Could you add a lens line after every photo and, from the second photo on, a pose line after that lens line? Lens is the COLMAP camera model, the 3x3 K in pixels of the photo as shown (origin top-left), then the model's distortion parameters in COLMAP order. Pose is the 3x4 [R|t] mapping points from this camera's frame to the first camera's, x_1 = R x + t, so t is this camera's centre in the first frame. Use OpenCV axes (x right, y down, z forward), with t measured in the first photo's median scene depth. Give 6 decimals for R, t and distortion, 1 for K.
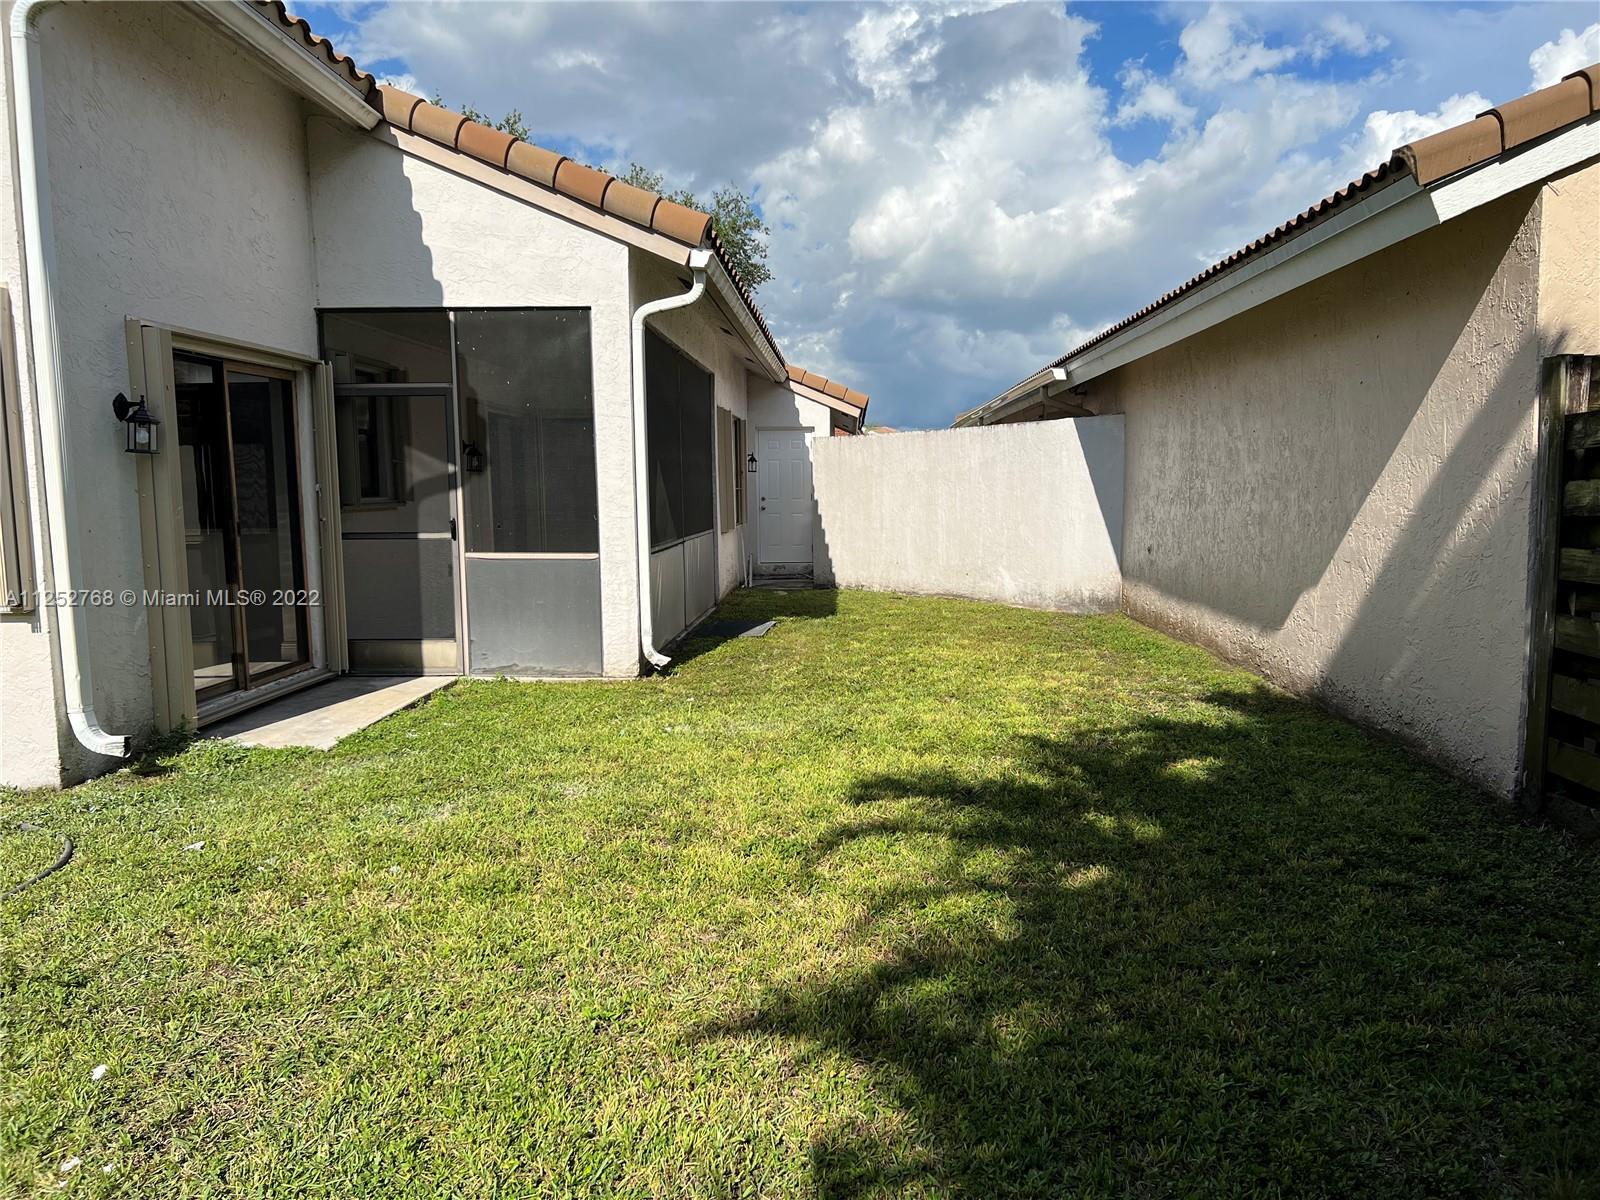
lens RADIAL K [[1196.7, 0, 797.1], [0, 1196.7, 600.6], [0, 0, 1]] dist [0.038463, -0.049274]
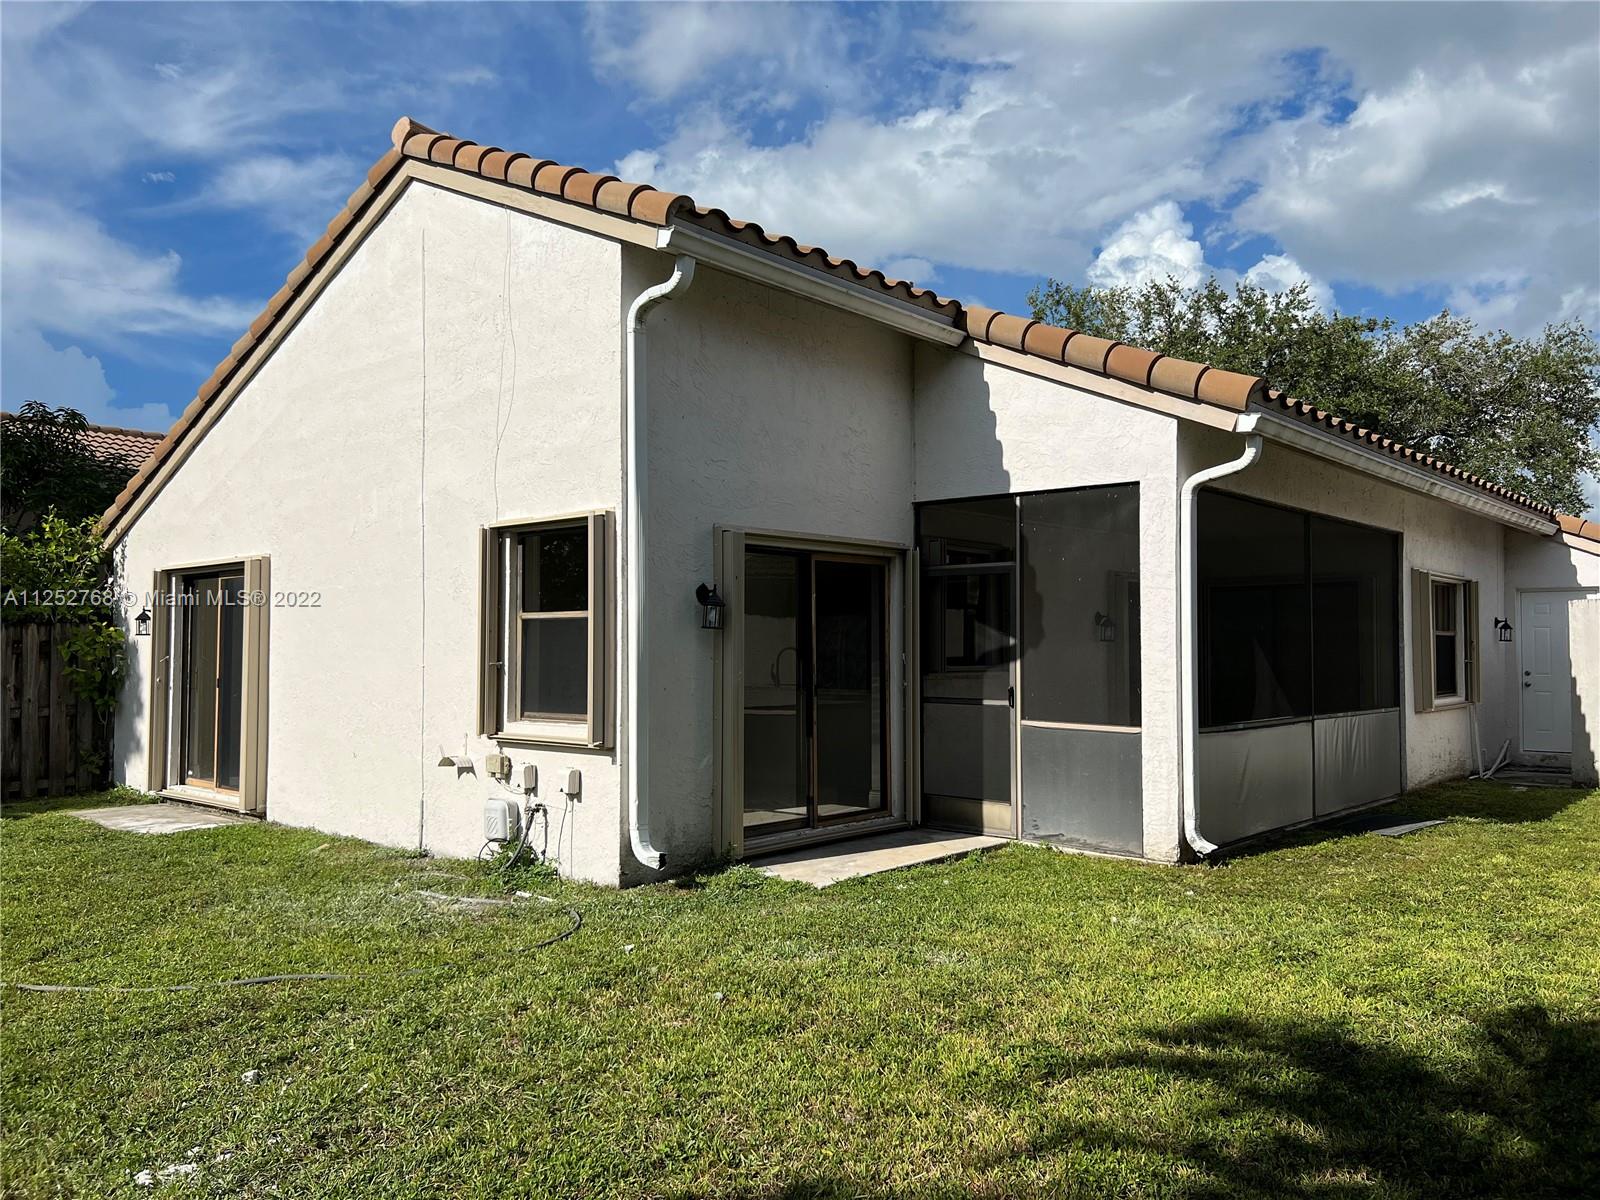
lens RADIAL K [[1196.7, 0, 806.0], [0, 1196.7, 600.3], [0, 0, 1]] dist [0.038463, -0.049274]
pose [[0.769157, -0.013195, -0.638923, 0.254223], [-0.072586, 0.991513, -0.107859, -0.017768], [0.634924, 0.129338, 0.761672, 0.070594]]
